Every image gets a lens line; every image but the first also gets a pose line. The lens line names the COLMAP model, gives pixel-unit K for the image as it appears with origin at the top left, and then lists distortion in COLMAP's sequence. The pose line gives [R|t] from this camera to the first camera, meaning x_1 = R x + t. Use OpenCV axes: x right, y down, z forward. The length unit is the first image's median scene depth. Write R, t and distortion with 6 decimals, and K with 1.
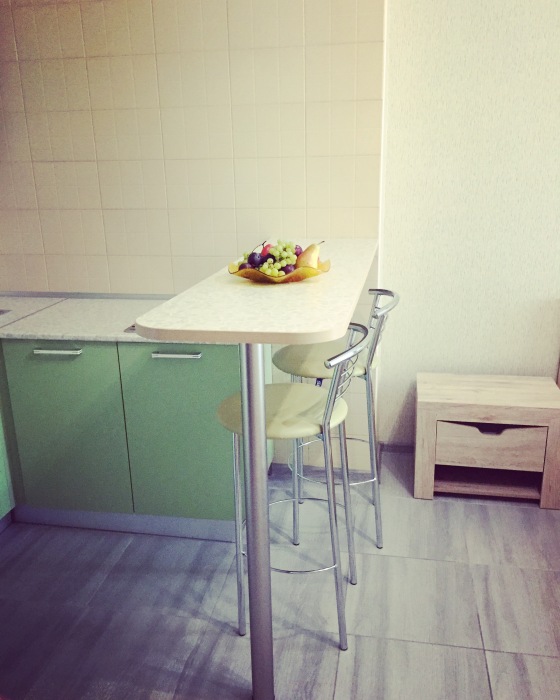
lens RADIAL K [[630.0, 0, 276.6], [0, 630.0, 350.6], [0, 0, 1]] dist [0.061590, -0.038824]
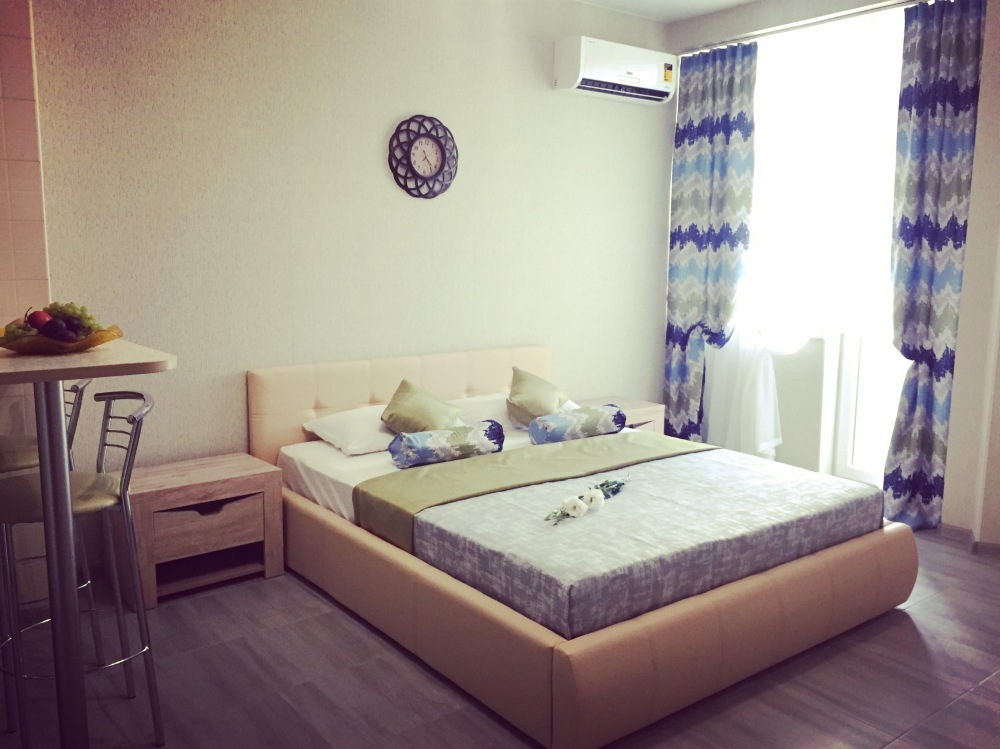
lens RADIAL K [[869.0, 0, 499.8], [0, 869.0, 372.3], [0, 0, 1]] dist [0.062911, -0.065780]
pose [[0.643558, -0.083492, 0.760830, -0.354729], [0.201231, 0.977519, -0.062943, 0.092677], [-0.738471, 0.193610, 0.645892, -0.199507]]
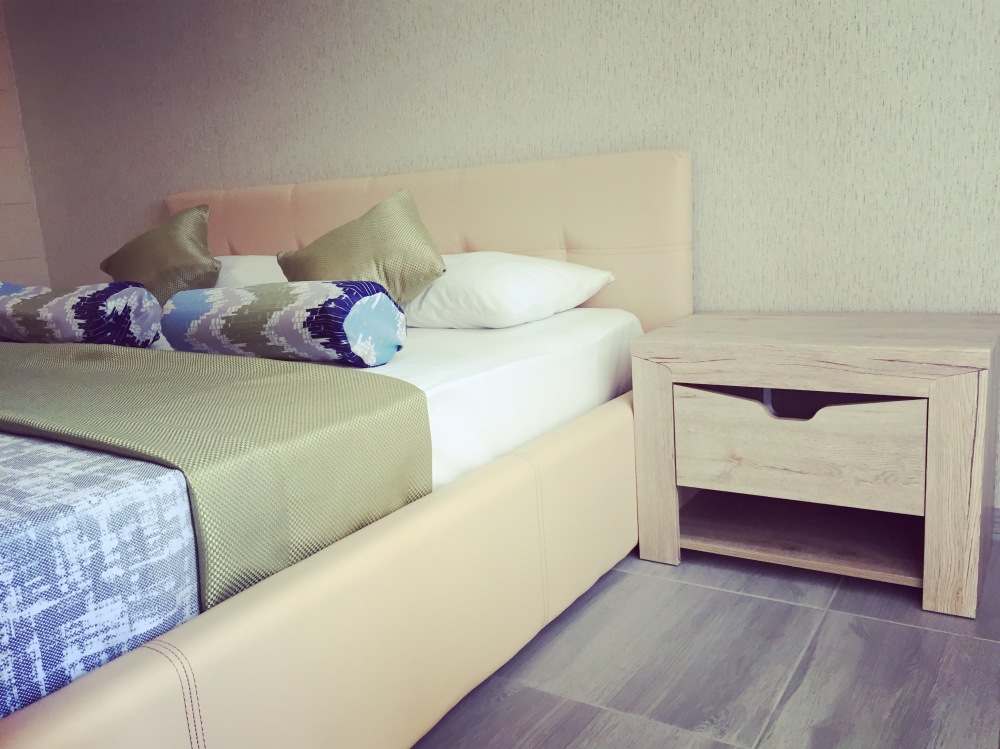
lens RADIAL K [[869.0, 0, 499.7], [0, 869.0, 375.5], [0, 0, 1]] dist [0.062911, -0.065780]
pose [[0.936295, 0.030326, -0.349903, 1.222646], [-0.055461, 0.996532, -0.062036, 0.176293], [0.346808, 0.077490, 0.934730, 0.210130]]
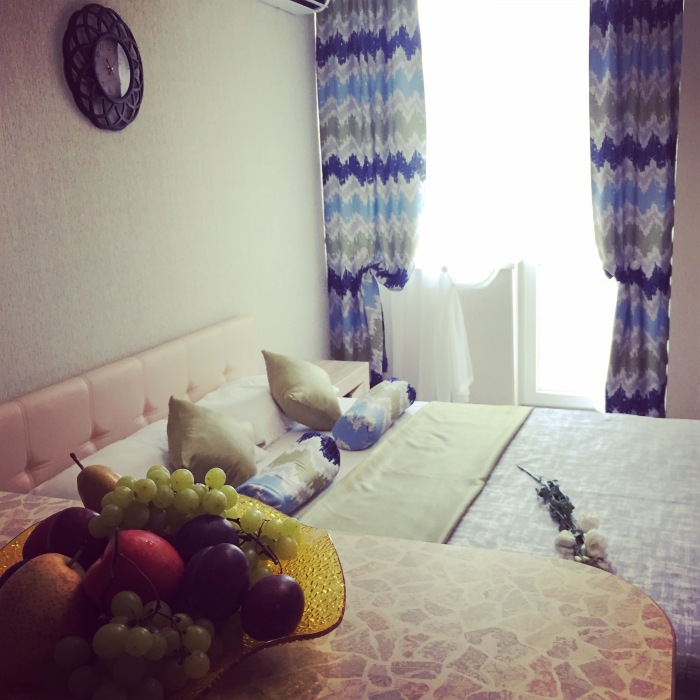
lens RADIAL K [[811.9, 0, 350.1], [0, 811.9, 350.2], [0, 0, 1]] dist [0.038807, 0.000000]
pose [[0.156378, -0.200273, 0.967180, -0.205480], [0.327280, 0.934413, 0.140572, -0.137532], [-0.931898, 0.294556, 0.211666, 0.466951]]
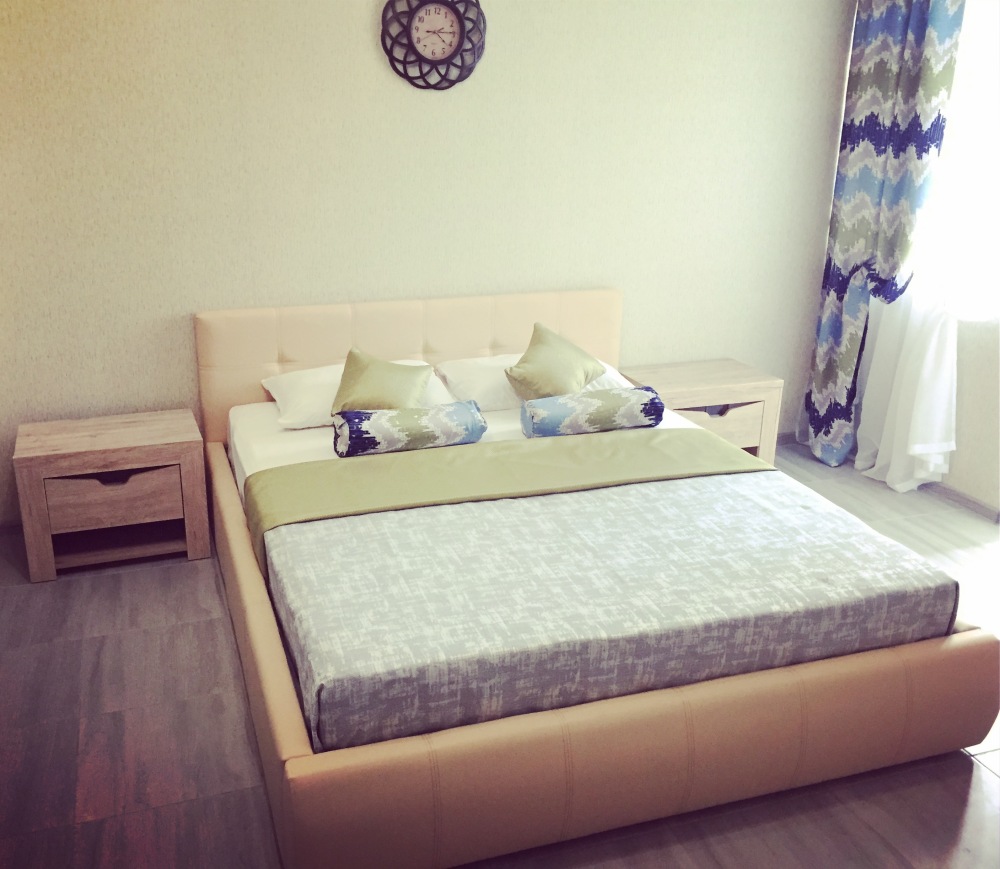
lens RADIAL K [[1004.2, 0, 461.5], [0, 1004.2, 432.0], [0, 0, 1]] dist [0.042554, 0.000000]
pose [[0.864152, -0.135087, 0.484761, 0.099673], [0.122775, 0.990783, 0.057237, 0.043839], [-0.488025, 0.010055, 0.872772, -0.355571]]
